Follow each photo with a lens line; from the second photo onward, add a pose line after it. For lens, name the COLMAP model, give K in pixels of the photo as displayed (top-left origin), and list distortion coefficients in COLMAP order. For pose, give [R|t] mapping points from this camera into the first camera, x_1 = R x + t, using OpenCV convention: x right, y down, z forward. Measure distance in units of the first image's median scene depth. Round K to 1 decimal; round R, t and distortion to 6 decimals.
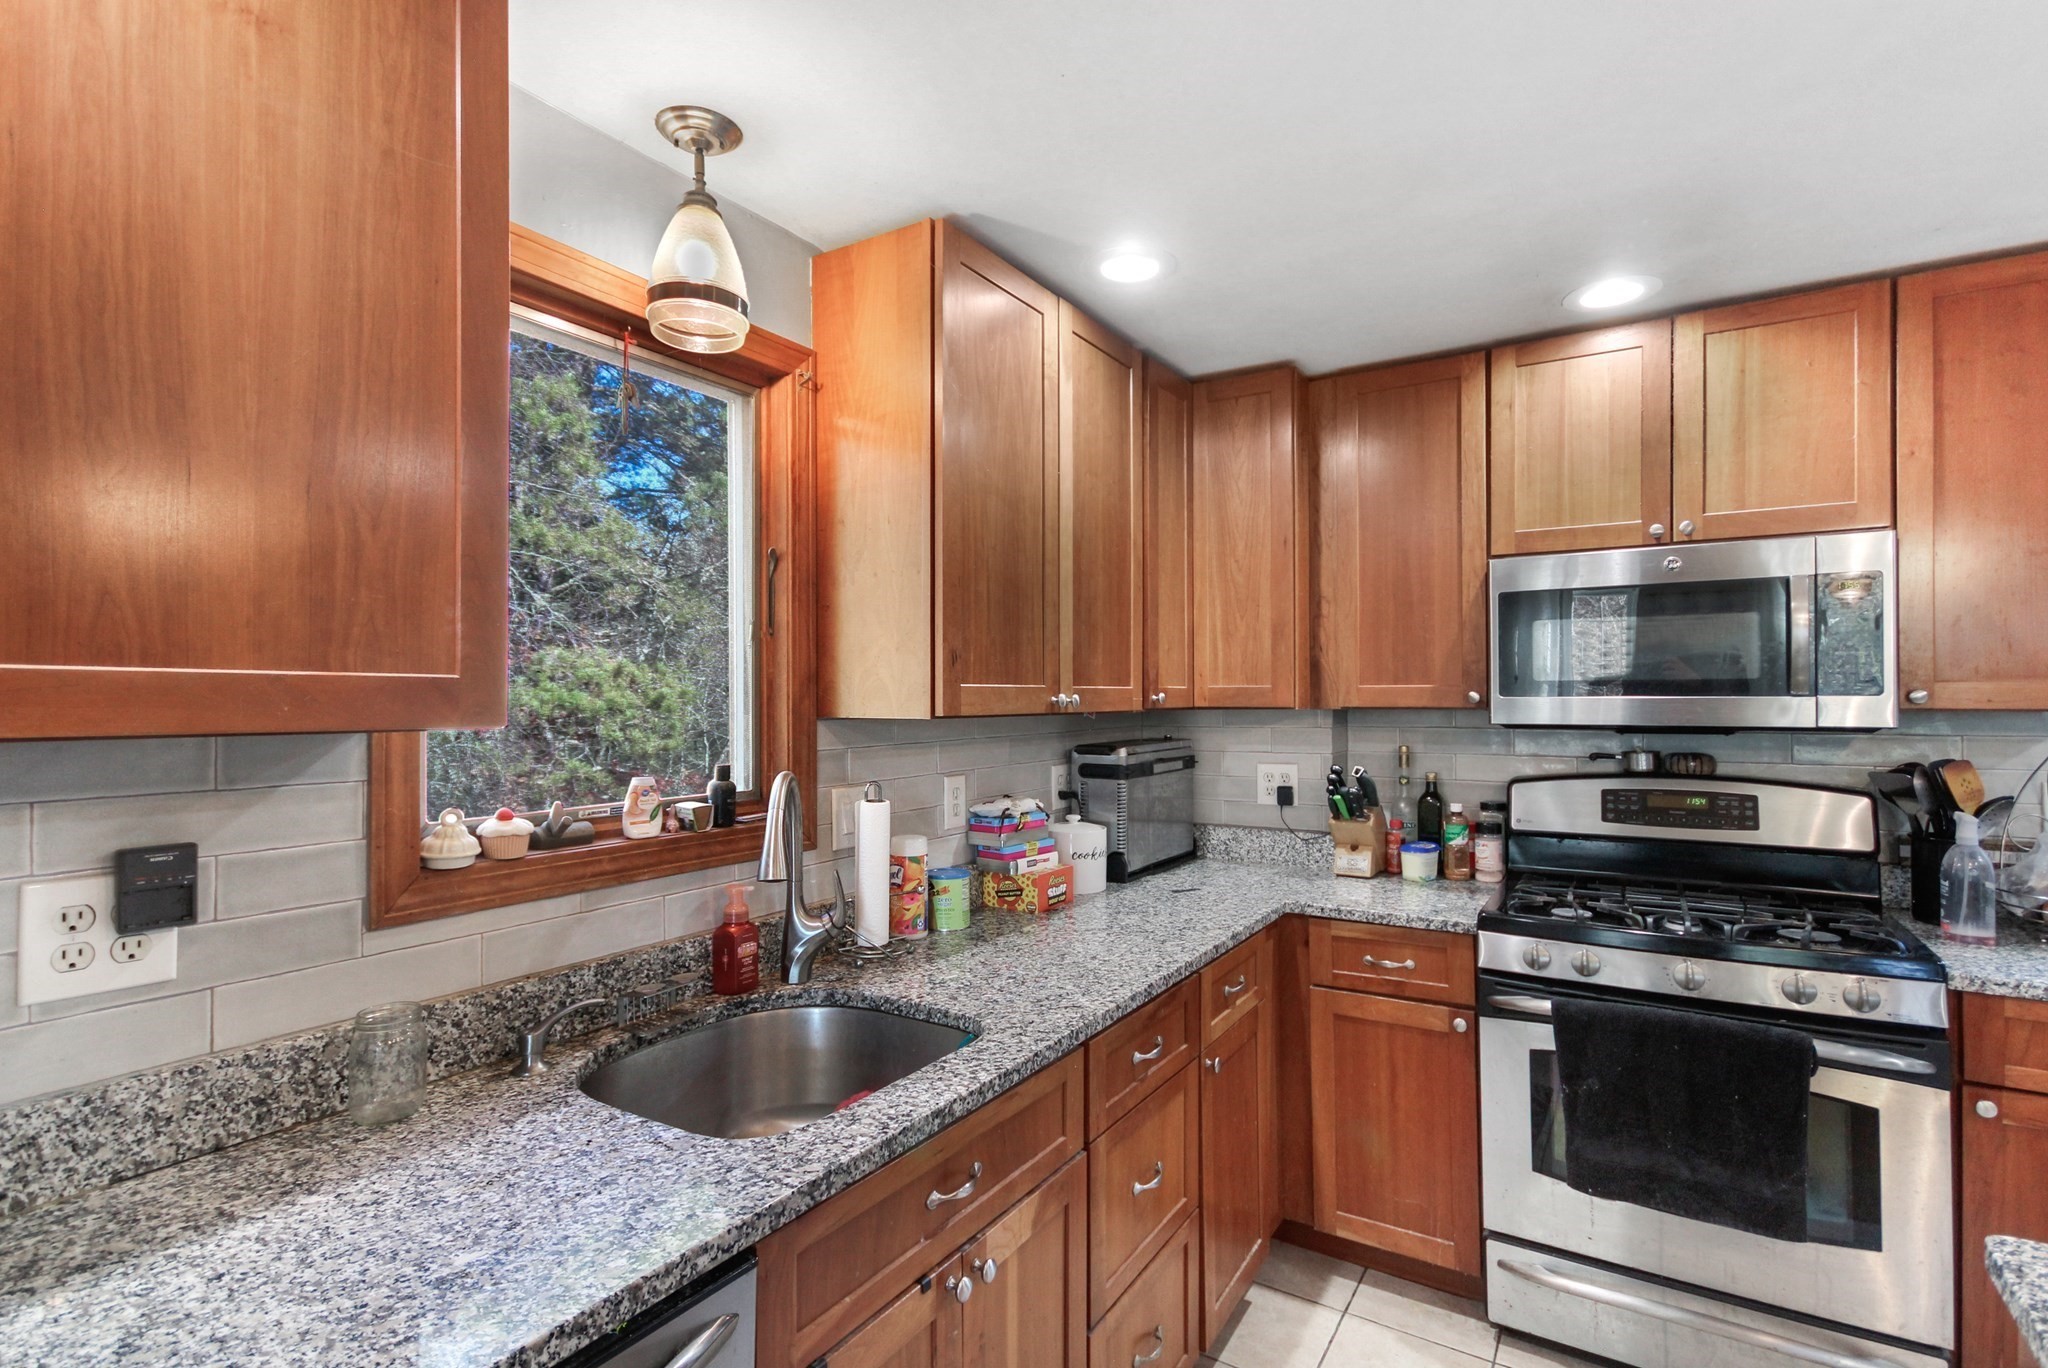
lens RADIAL K [[983.8, 0, 1029.0], [0, 983.8, 690.9], [0, 0, 1]] dist [-0.000833, -0.000323]
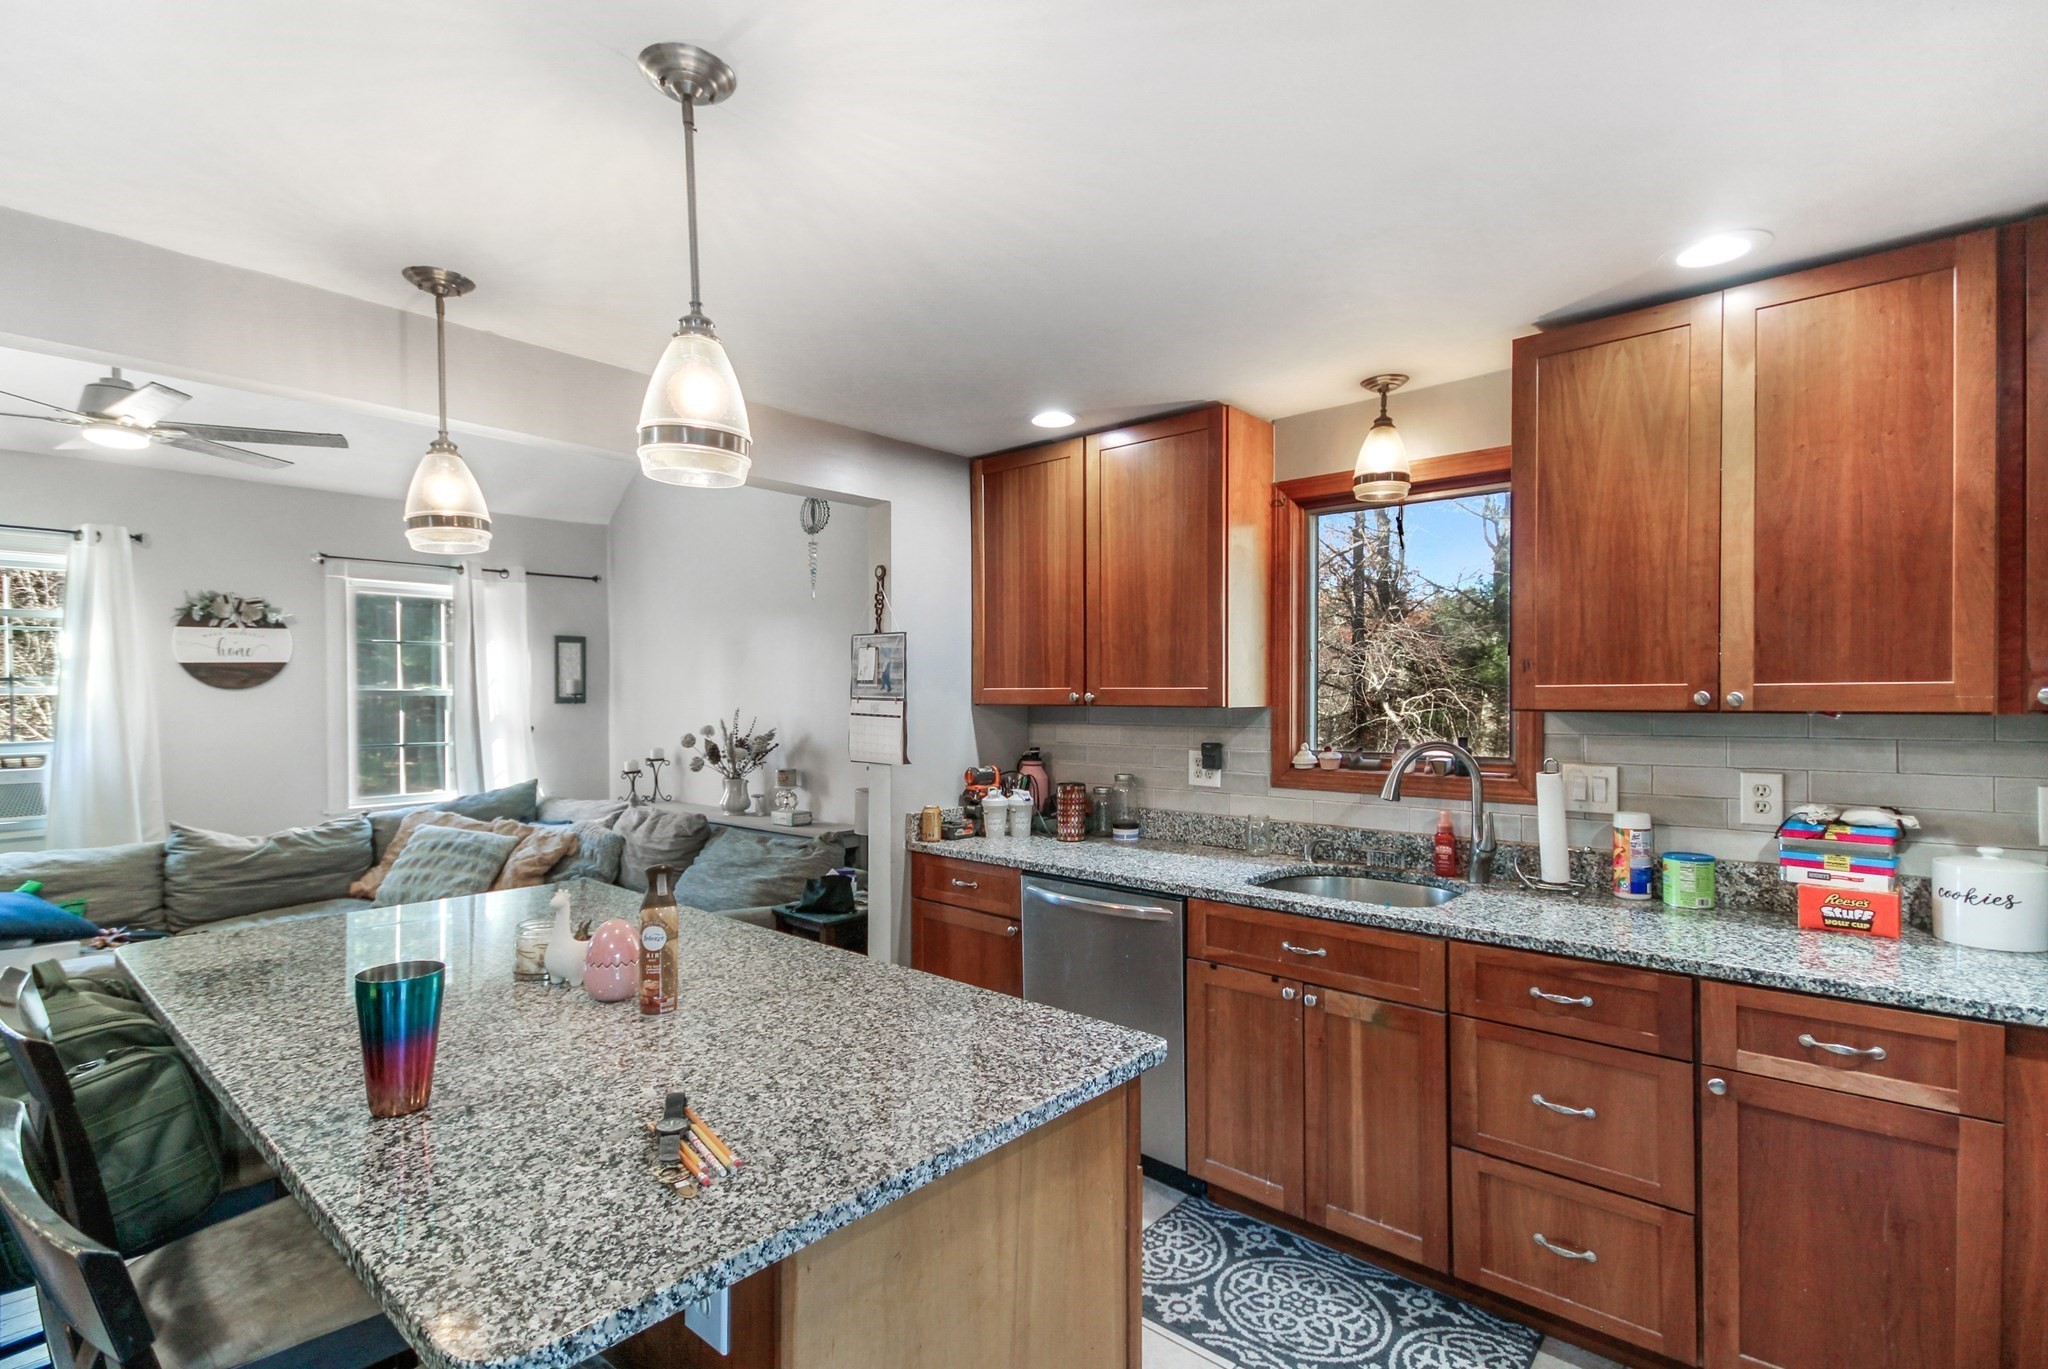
lens RADIAL K [[983.8, 0, 1028.3], [0, 983.8, 692.8], [0, 0, 1]] dist [-0.000833, -0.000323]
pose [[-0.171660, 0.003490, -0.985150, 1.827921], [0.012734, 0.999918, 0.001323, -0.009471], [0.985074, -0.012318, -0.171690, 0.773474]]
